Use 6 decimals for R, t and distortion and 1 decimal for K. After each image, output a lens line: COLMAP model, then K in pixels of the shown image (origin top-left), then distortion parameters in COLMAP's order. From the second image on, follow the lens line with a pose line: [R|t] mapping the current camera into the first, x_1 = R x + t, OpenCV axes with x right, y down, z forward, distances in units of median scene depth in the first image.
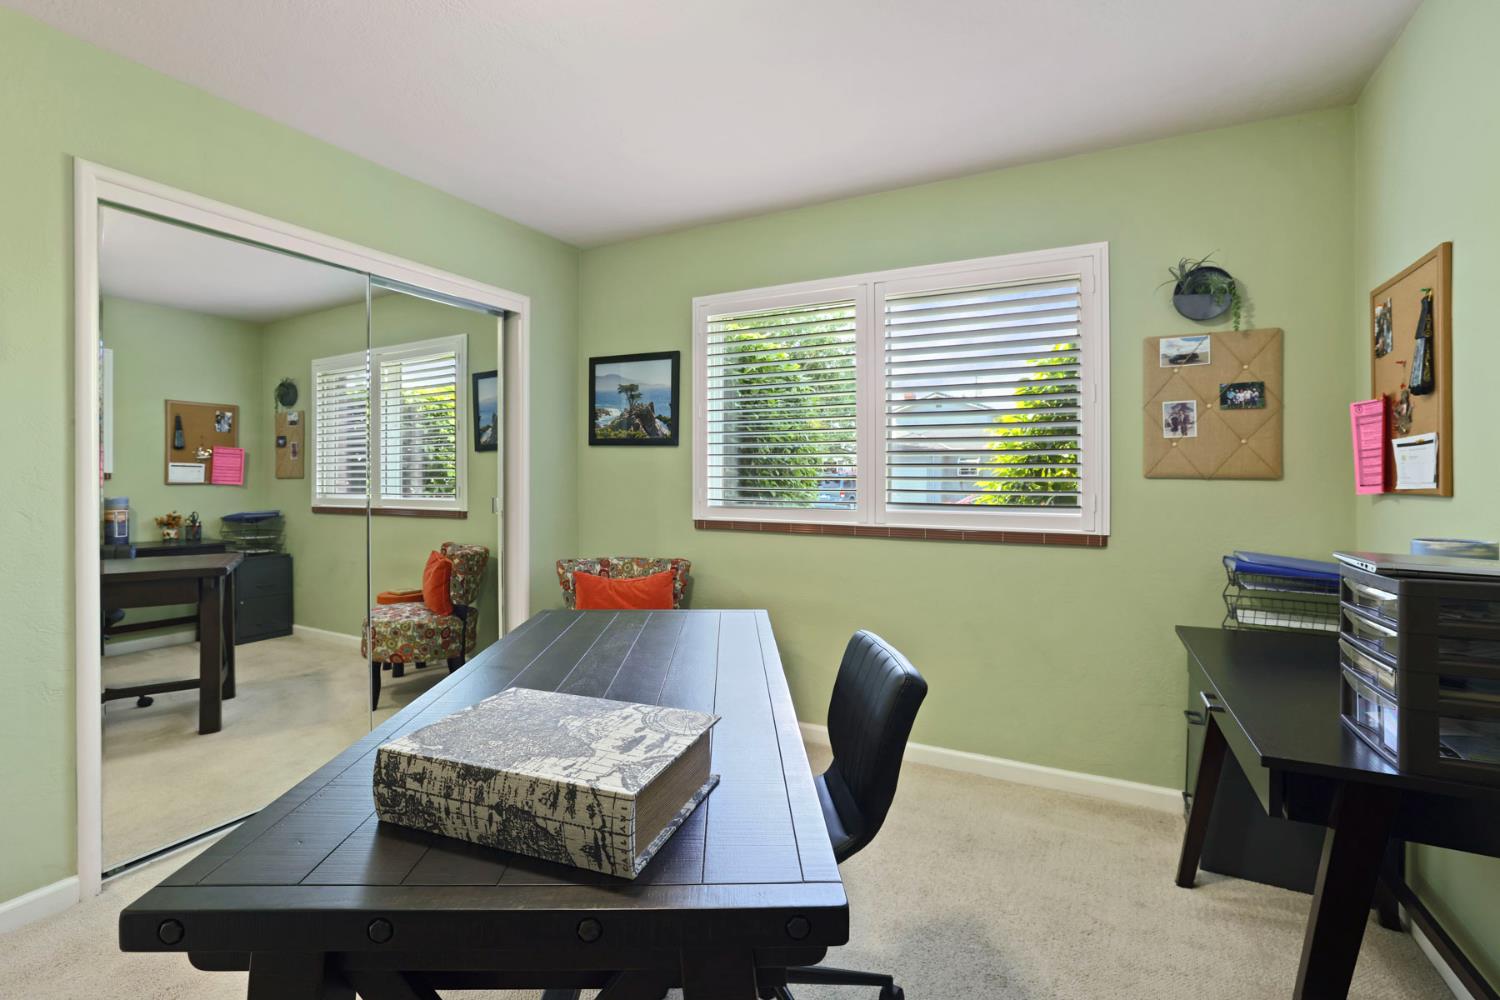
lens RADIAL K [[680.3, 0, 749.8], [0, 680.3, 481.0], [0, 0, 1]] dist [-0.000680, 0.000254]
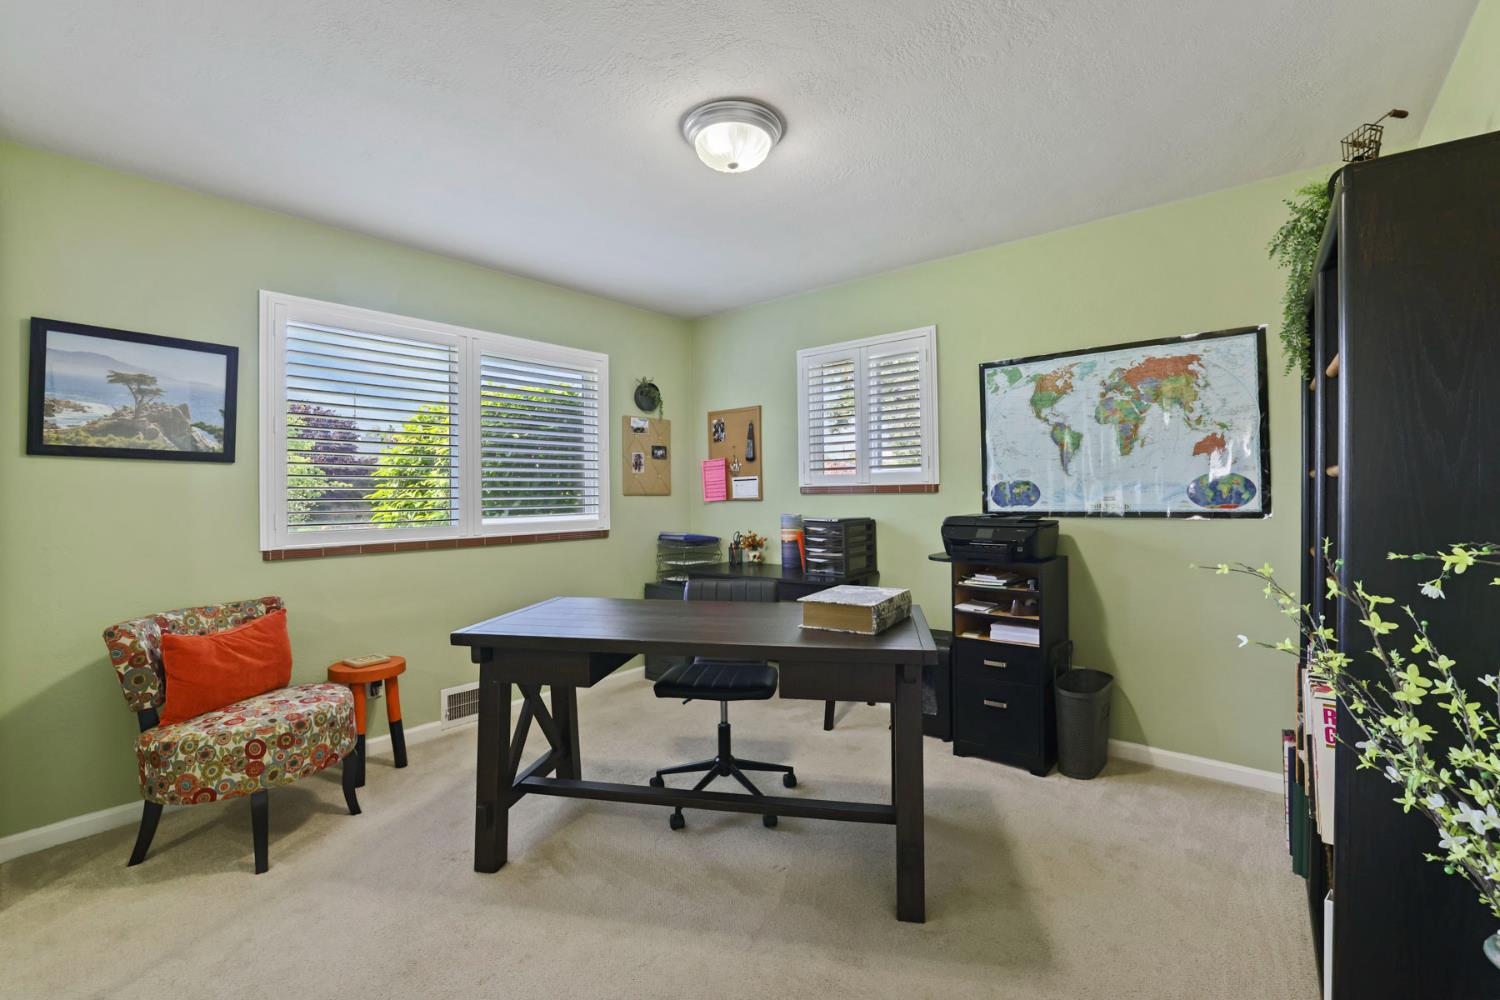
lens RADIAL K [[648.8, 0, 748.5], [0, 648.8, 488.3], [0, 0, 1]] dist [-0.051047, 0.019059]
pose [[0.225643, 0.000176, 0.974210, -0.724683], [0.017425, 0.999839, -0.004216, -0.007422], [-0.974054, 0.017927, 0.225604, 0.235765]]
